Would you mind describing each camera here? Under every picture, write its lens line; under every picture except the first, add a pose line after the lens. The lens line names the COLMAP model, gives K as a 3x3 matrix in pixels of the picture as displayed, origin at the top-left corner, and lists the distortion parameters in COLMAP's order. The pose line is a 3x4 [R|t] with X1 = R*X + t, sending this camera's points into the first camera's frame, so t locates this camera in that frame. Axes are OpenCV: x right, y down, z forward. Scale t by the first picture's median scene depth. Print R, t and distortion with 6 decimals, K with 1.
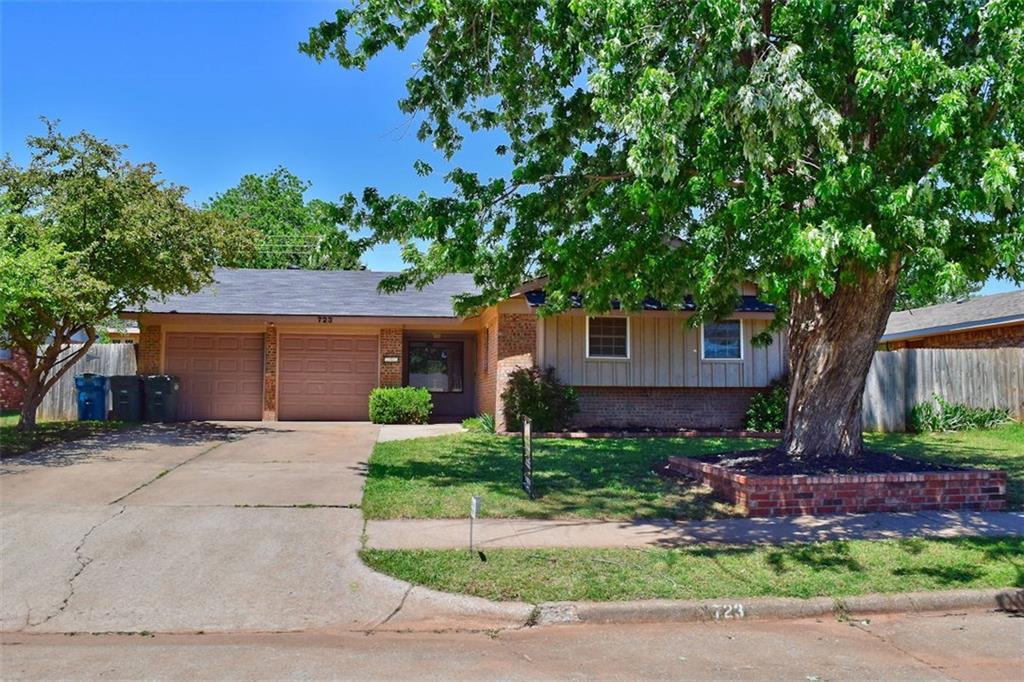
lens RADIAL K [[923.2, 0, 512.0], [0, 923.2, 341.0], [0, 0, 1]] dist [-0.090164, 0.001991]
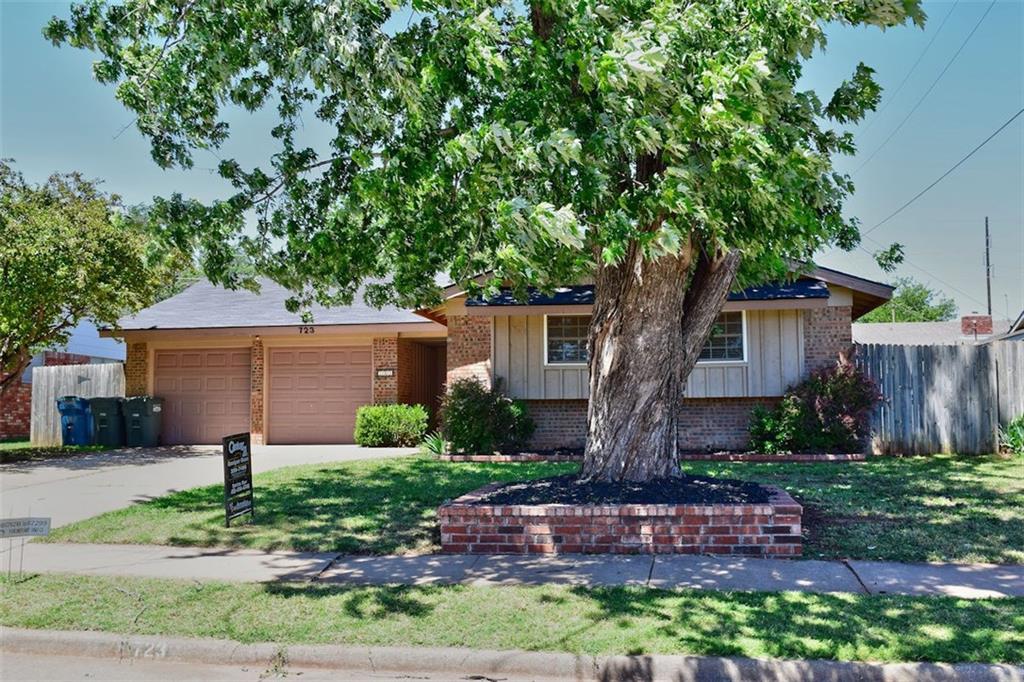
lens RADIAL K [[1121.1, 0, 512.0], [0, 1121.1, 341.0], [0, 0, 1]] dist [-0.076475, 0.011708]
pose [[0.952834, -0.034148, -0.301565, 0.348643], [0.031700, 0.999413, -0.013007, 0.008531], [0.301832, 0.002834, 0.953357, 0.031277]]
